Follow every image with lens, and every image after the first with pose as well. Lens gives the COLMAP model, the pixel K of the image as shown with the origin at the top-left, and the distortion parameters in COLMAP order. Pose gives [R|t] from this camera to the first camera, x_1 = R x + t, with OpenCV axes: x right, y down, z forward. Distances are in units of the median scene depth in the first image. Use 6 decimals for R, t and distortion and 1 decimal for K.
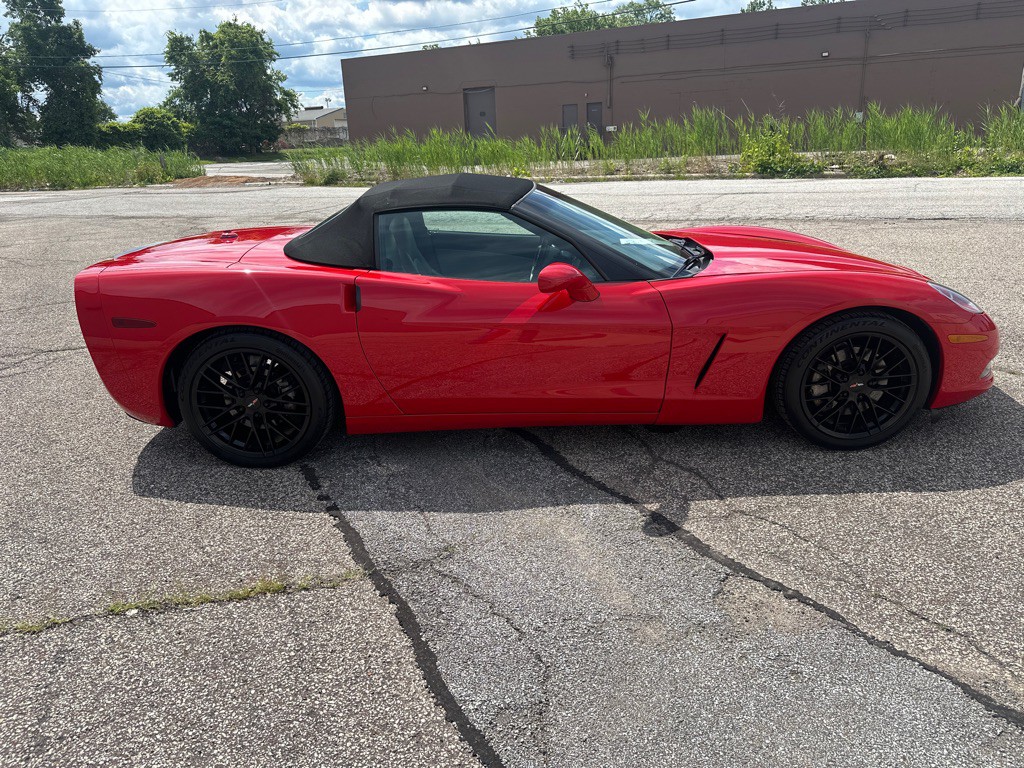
lens RADIAL K [[723.5, 0, 512.0], [0, 723.5, 384.0], [0, 0, 1]] dist [0.021552, -0.027332]
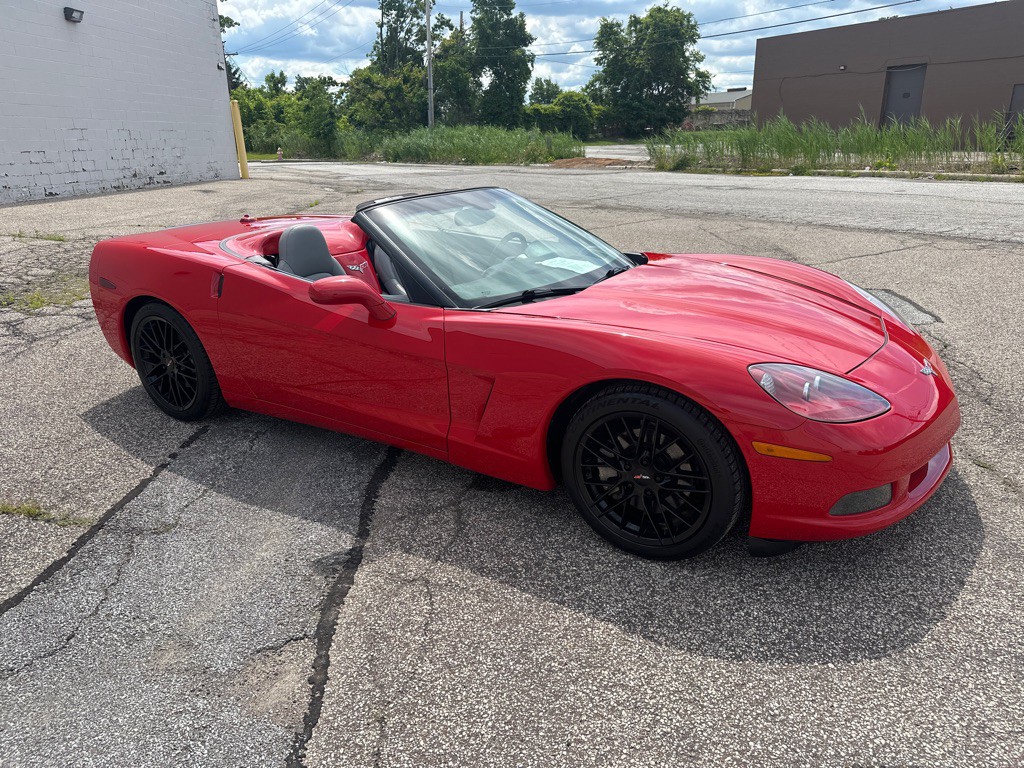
lens RADIAL K [[723.1, 0, 512.0], [0, 723.1, 384.0], [0, 0, 1]] dist [0.067402, -0.100494]
pose [[0.851372, 0.190916, -0.488586, 0.121631], [-0.180537, 0.981159, 0.068800, -0.021429], [0.492515, 0.029634, 0.869799, 0.042146]]
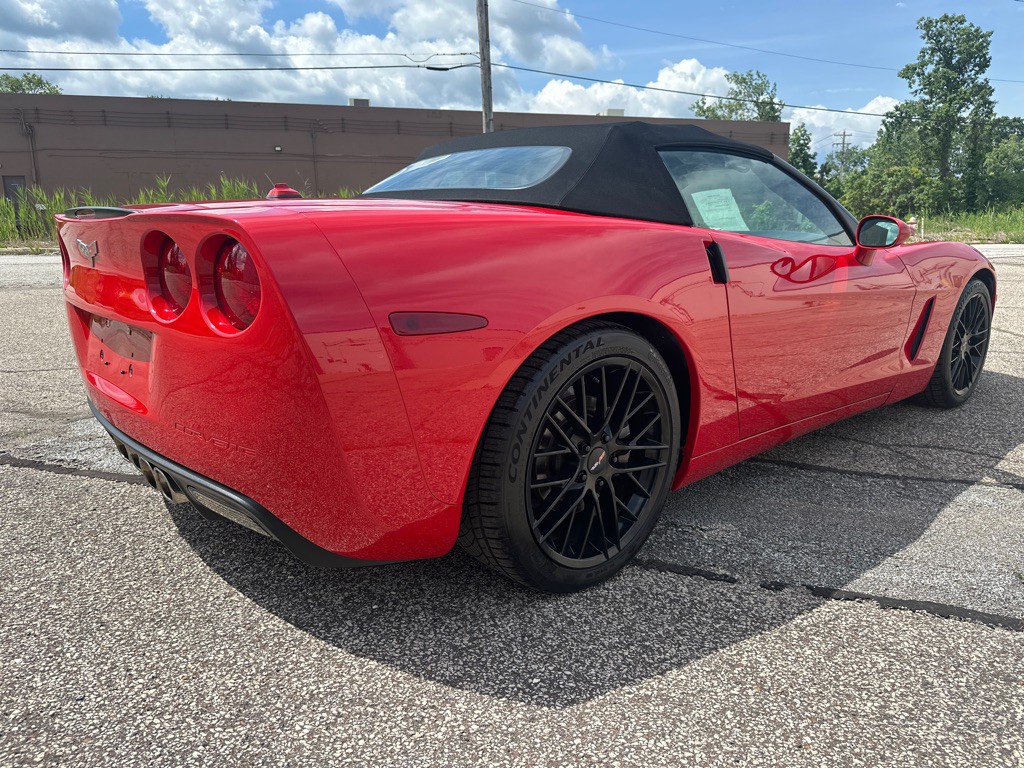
lens RADIAL K [[728.0, 0, 521.2], [0, 728.0, 380.3], [0, 0, 1]] dist [-0.002664, -0.000247]
pose [[0.724007, -0.106183, 0.681571, -0.131885], [0.194135, 0.979508, -0.053623, -0.002769], [-0.661911, 0.171141, 0.729784, 0.110977]]
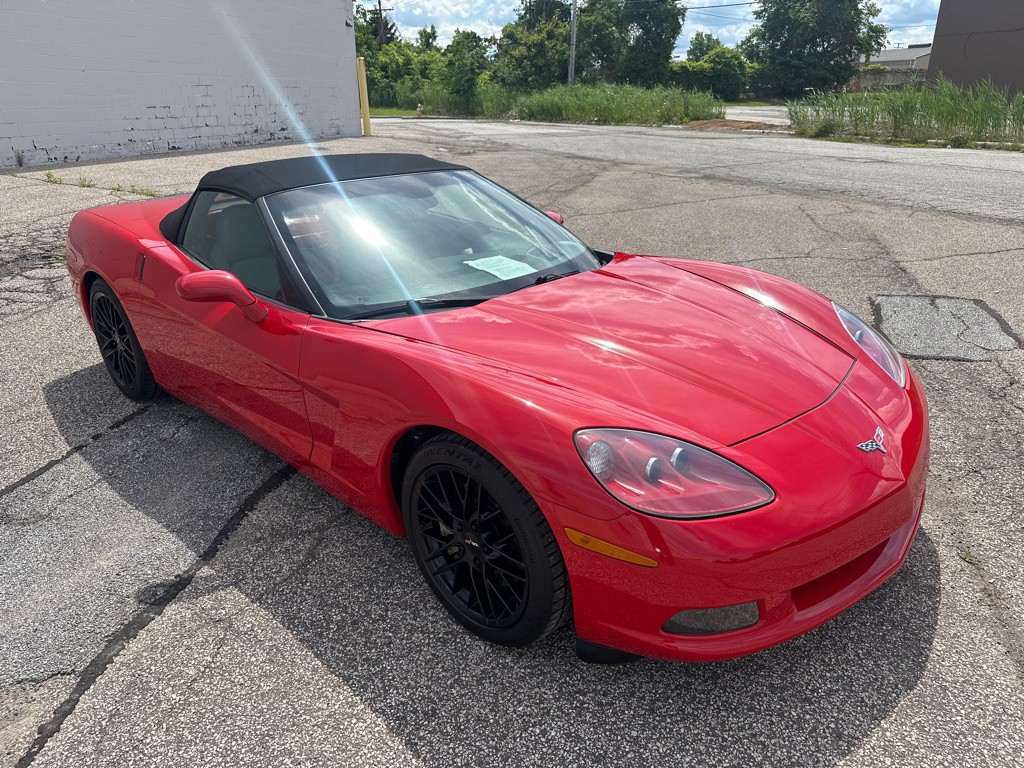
lens RADIAL K [[729.0, 0, 509.4], [0, 729.0, 385.9], [0, 0, 1]] dist [0.005688, -0.006470]
pose [[0.729923, 0.285783, -0.620919, 0.147329], [-0.238959, 0.957772, 0.159913, -0.041998], [0.640399, 0.031650, 0.767390, 0.088521]]
